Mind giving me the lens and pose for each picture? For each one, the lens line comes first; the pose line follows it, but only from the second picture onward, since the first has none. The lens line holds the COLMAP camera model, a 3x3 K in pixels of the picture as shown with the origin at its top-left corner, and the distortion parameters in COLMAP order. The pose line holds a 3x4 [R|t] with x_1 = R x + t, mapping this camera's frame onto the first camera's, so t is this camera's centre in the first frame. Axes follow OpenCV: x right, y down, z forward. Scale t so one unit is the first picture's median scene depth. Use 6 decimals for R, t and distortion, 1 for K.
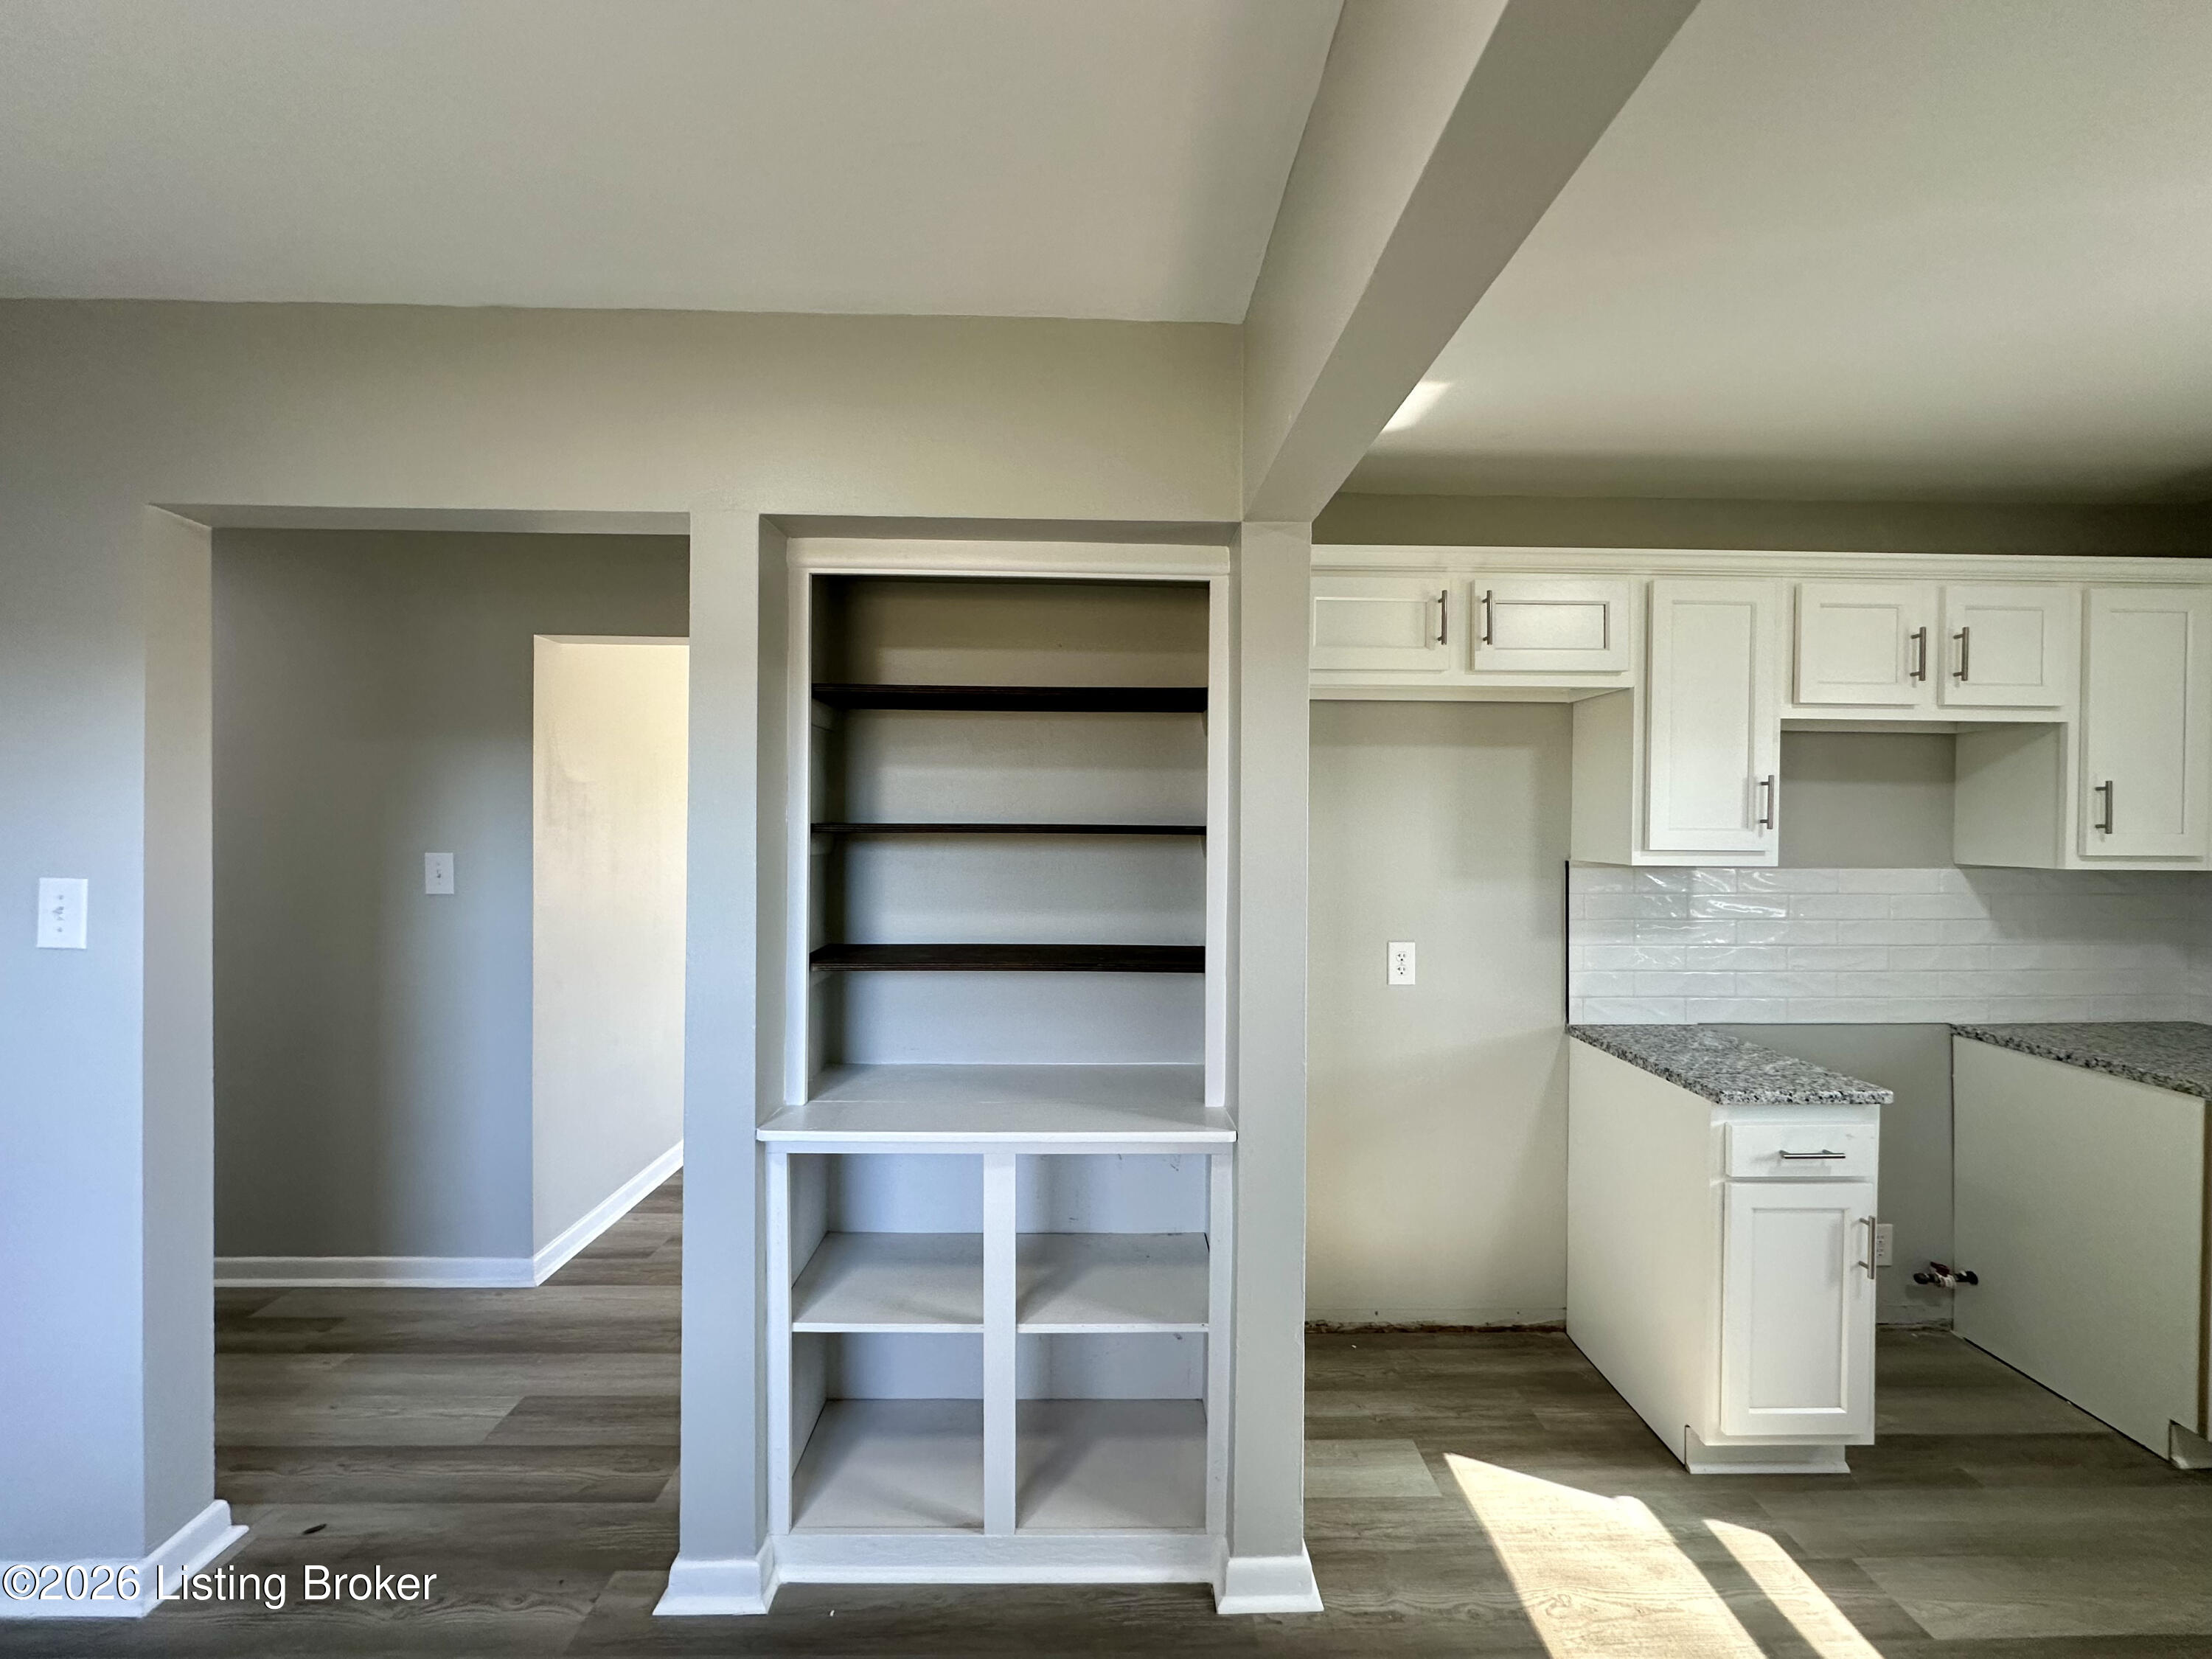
lens RADIAL K [[880.7, 0, 1106.0], [0, 880.7, 829.5], [0, 0, 1]] dist [-0.002620, 0.000571]
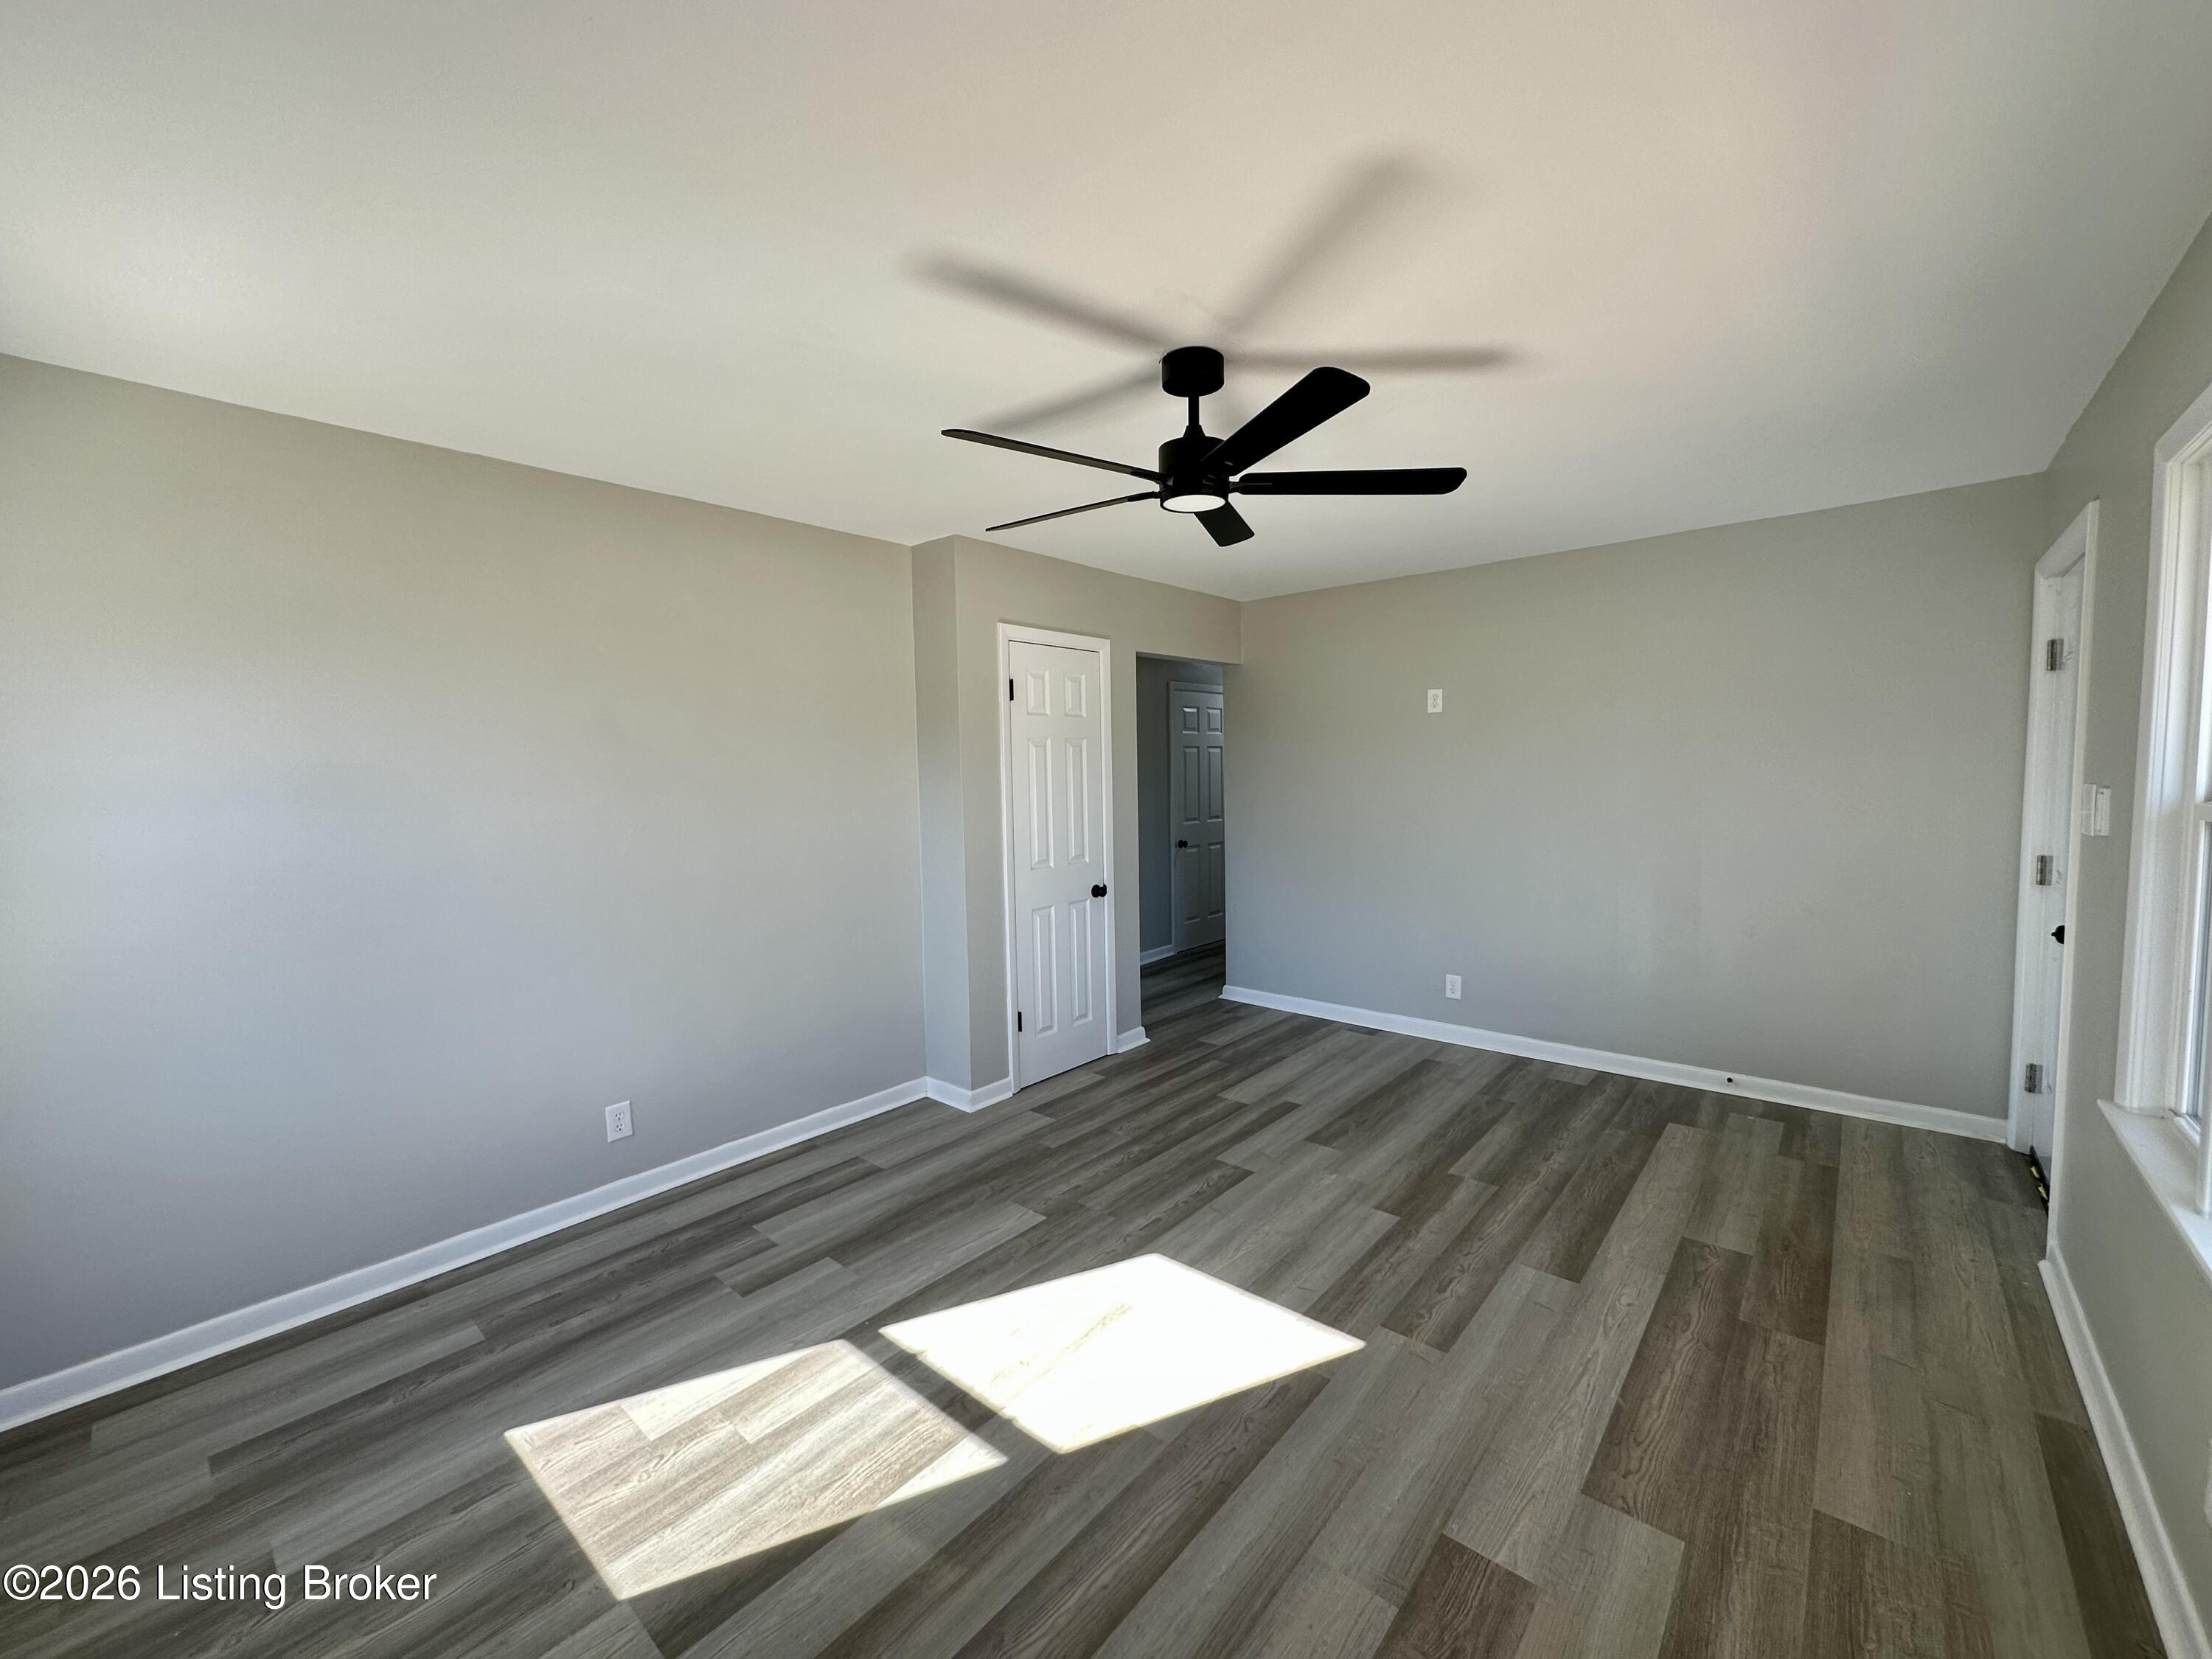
lens RADIAL K [[880.7, 0, 1106.0], [0, 880.7, 829.5], [0, 0, 1]] dist [-0.002620, 0.000571]
pose [[-0.671598, 0.058554, -0.738598, 1.298142], [0.010514, 0.997525, 0.069521, -0.010995], [0.740841, 0.038925, -0.670552, 2.805098]]
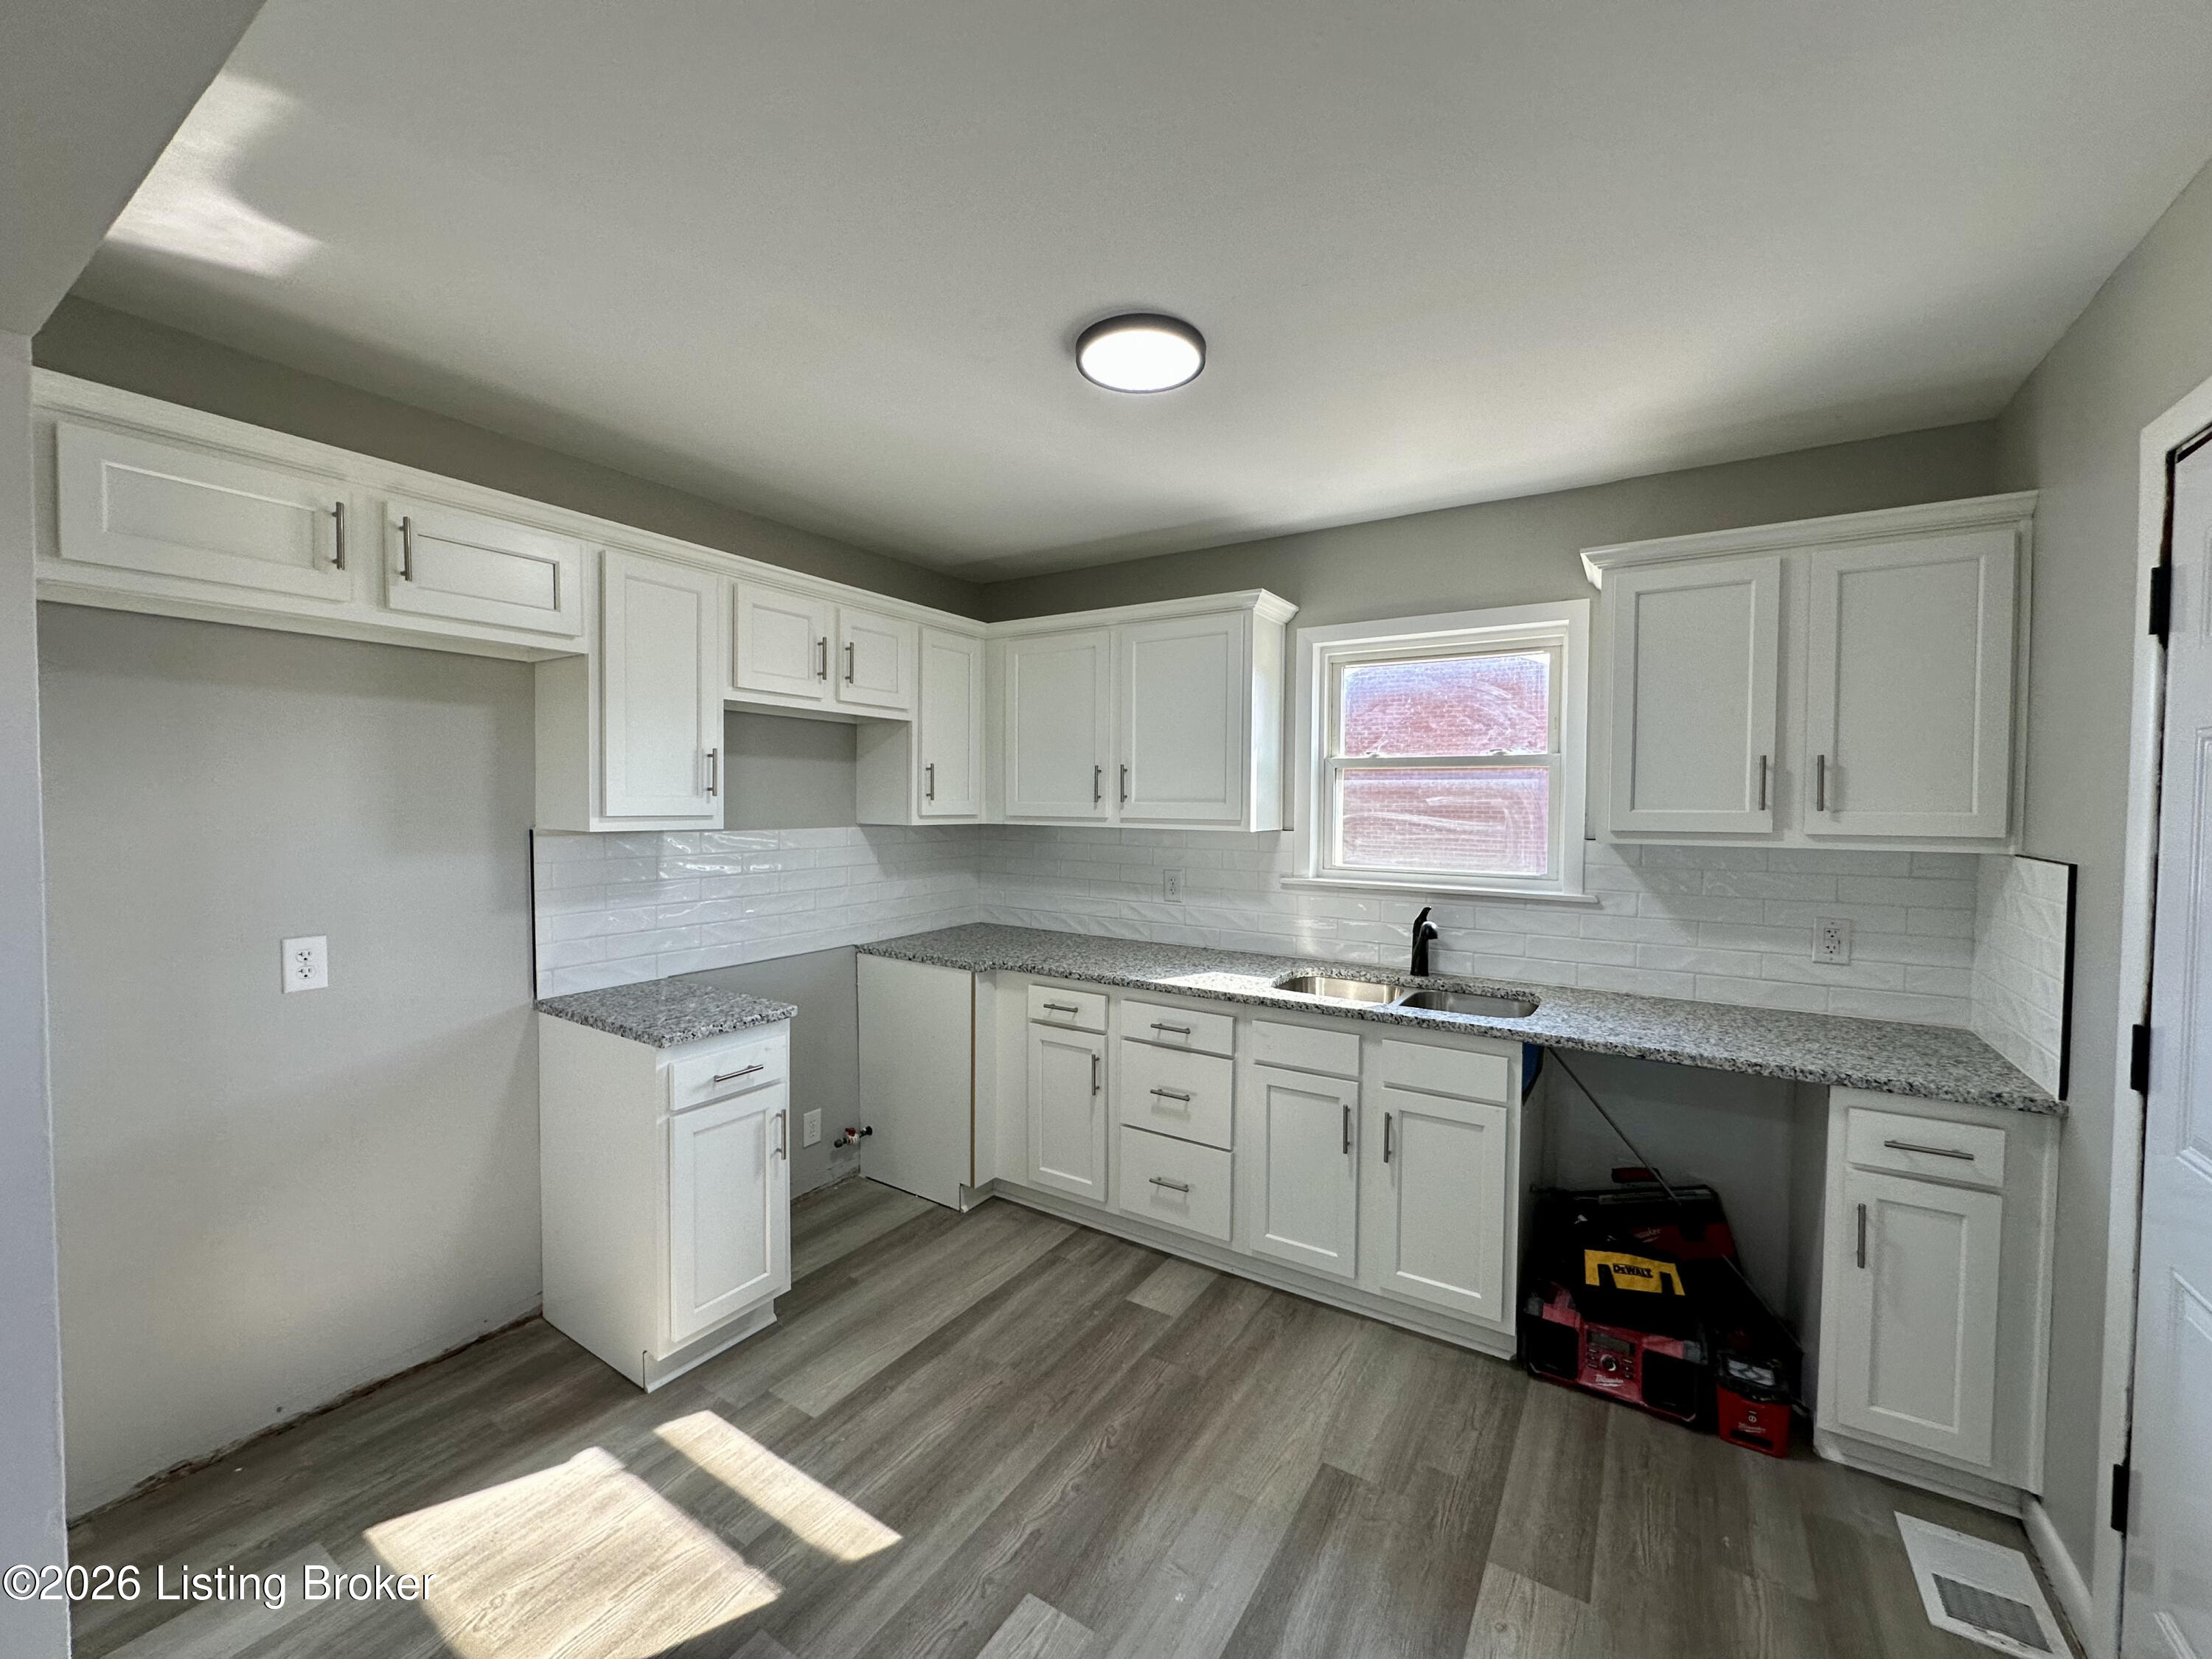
lens RADIAL K [[880.5, 0, 1107.2], [0, 880.5, 828.8], [0, 0, 1]] dist [-0.004782, 0.000581]
pose [[0.556106, -0.028120, 0.830636, 0.097533], [0.001626, 0.999462, 0.032746, 0.005739], [-0.831110, -0.016860, 0.555852, -0.052183]]
